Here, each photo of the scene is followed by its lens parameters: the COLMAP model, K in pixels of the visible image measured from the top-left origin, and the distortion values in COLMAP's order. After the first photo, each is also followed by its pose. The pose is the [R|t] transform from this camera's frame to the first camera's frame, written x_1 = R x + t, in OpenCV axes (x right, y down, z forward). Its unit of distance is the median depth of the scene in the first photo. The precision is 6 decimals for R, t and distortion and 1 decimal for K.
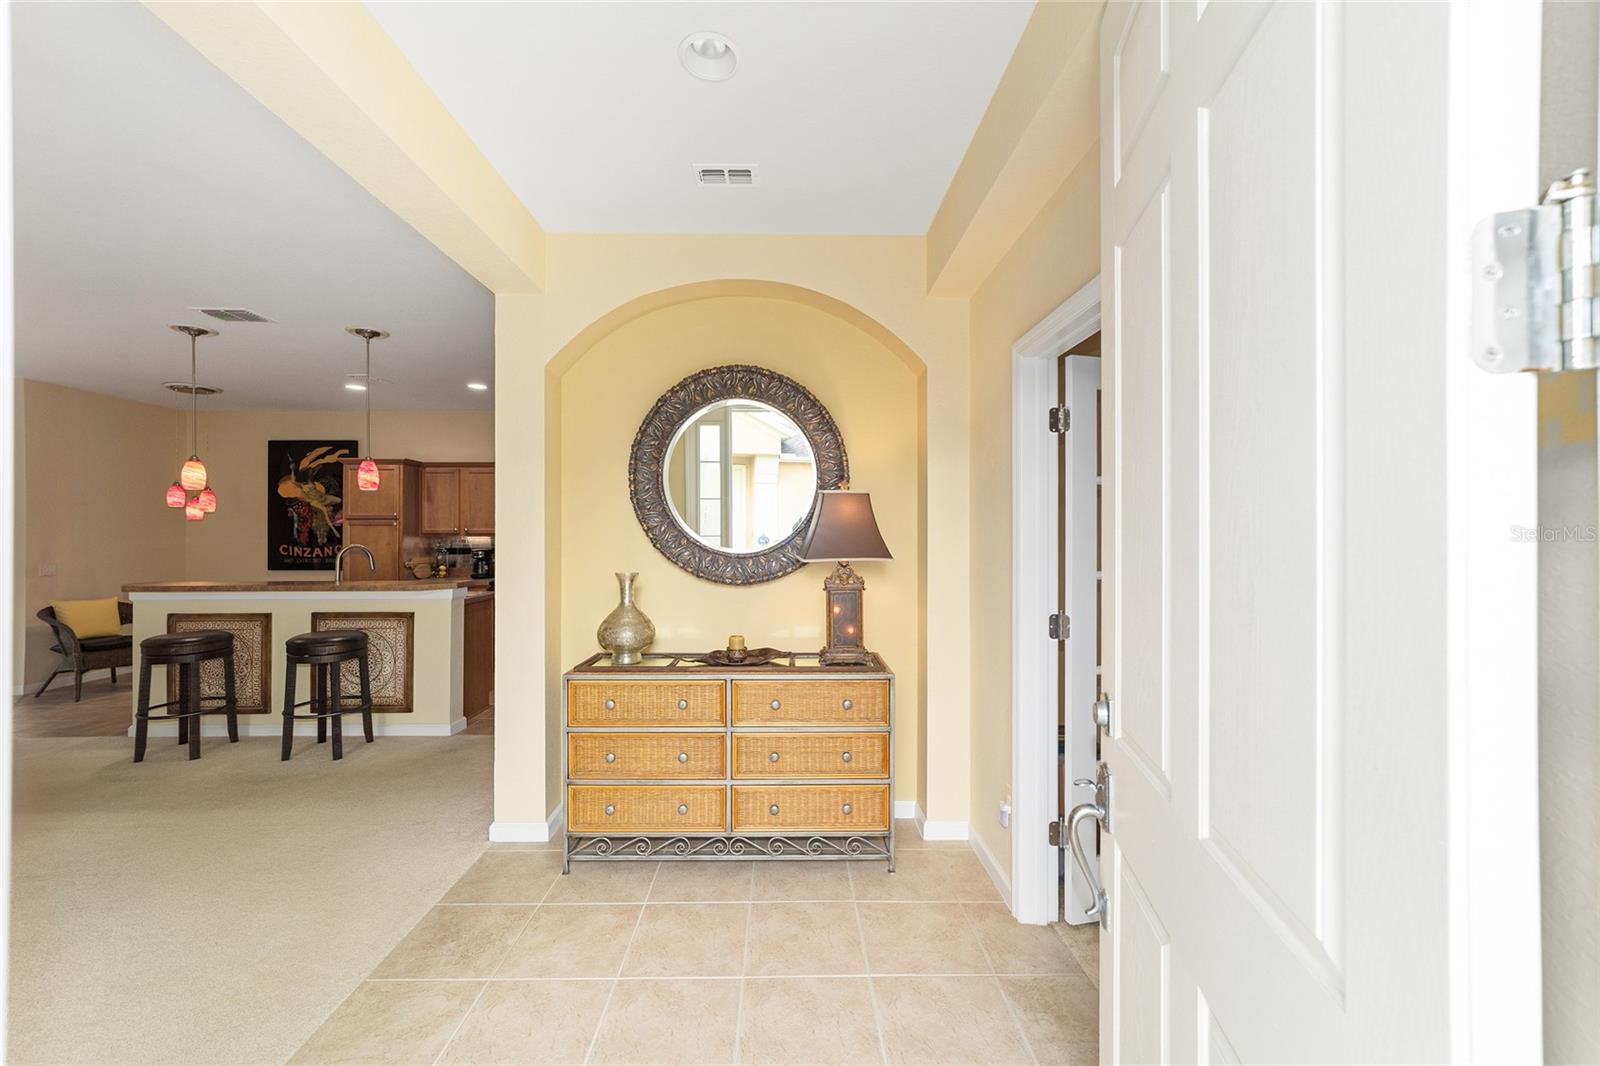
lens RADIAL K [[611.8, 0, 791.9], [0, 611.8, 531.9], [0, 0, 1]] dist [-0.002154, 0.000886]
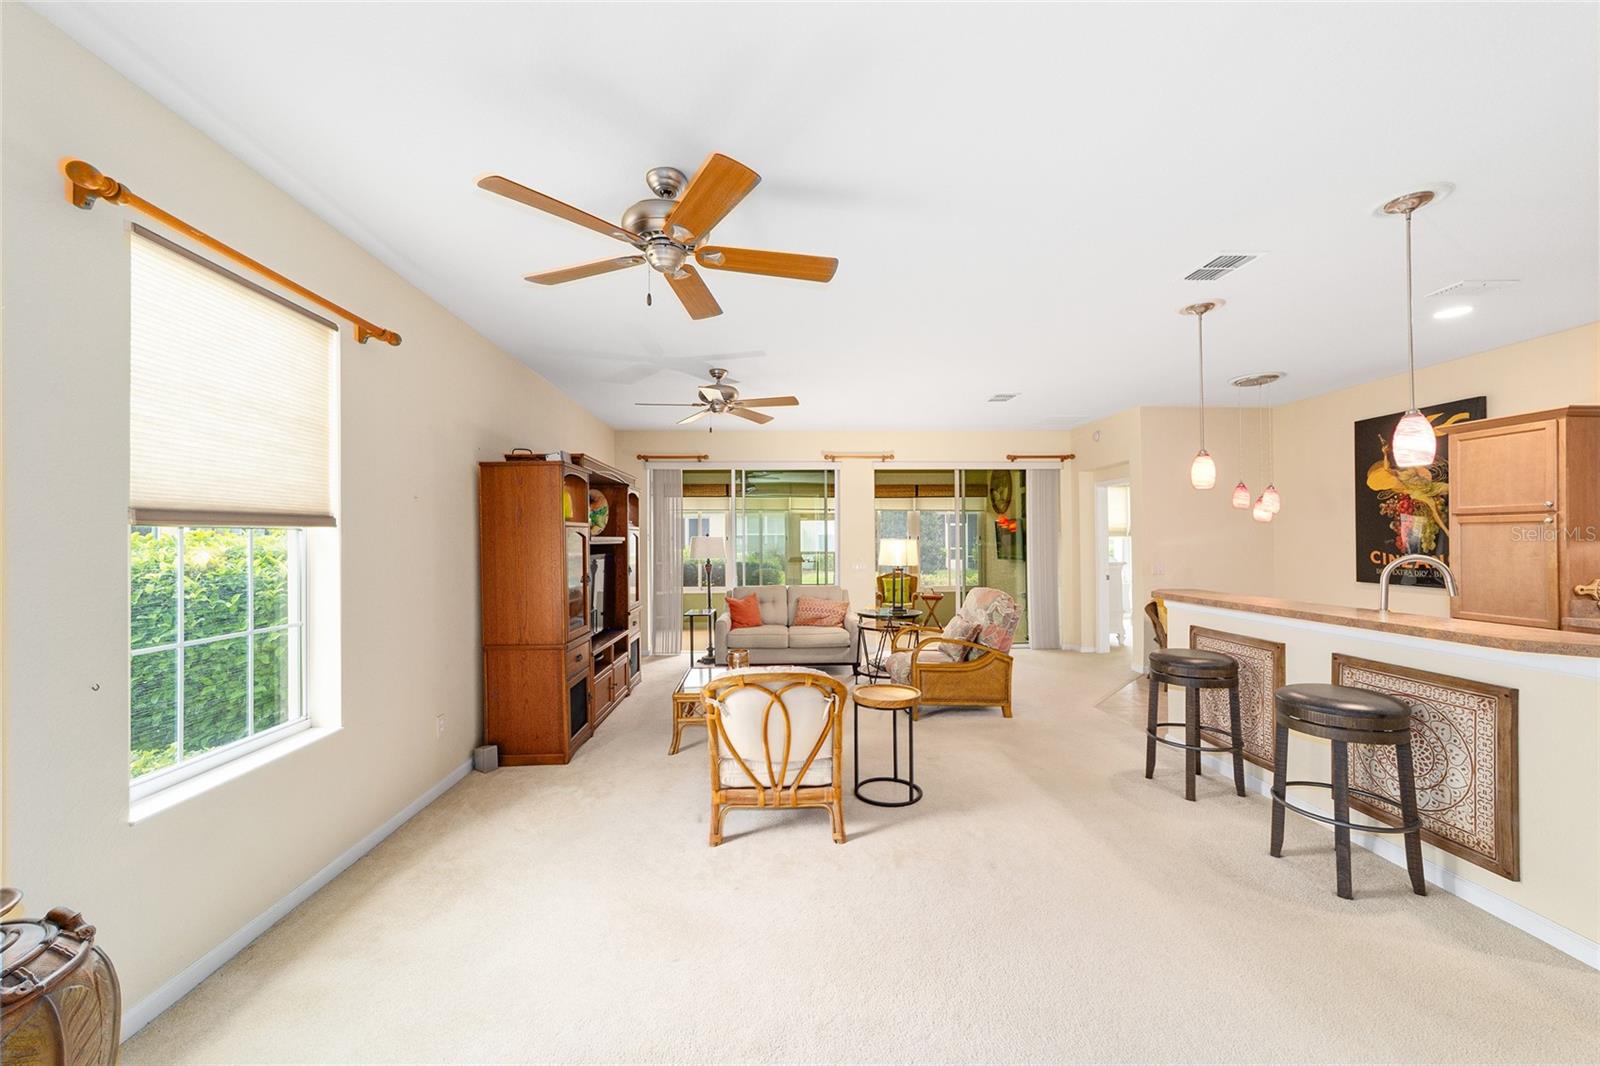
lens RADIAL K [[611.8, 0, 788.5], [0, 611.8, 536.6], [0, 0, 1]] dist [-0.002154, 0.000886]
pose [[0.024184, -0.004186, -0.999699, -0.112085], [0.009681, 0.999945, -0.003953, -0.002797], [0.999661, -0.009583, 0.024223, 0.370070]]
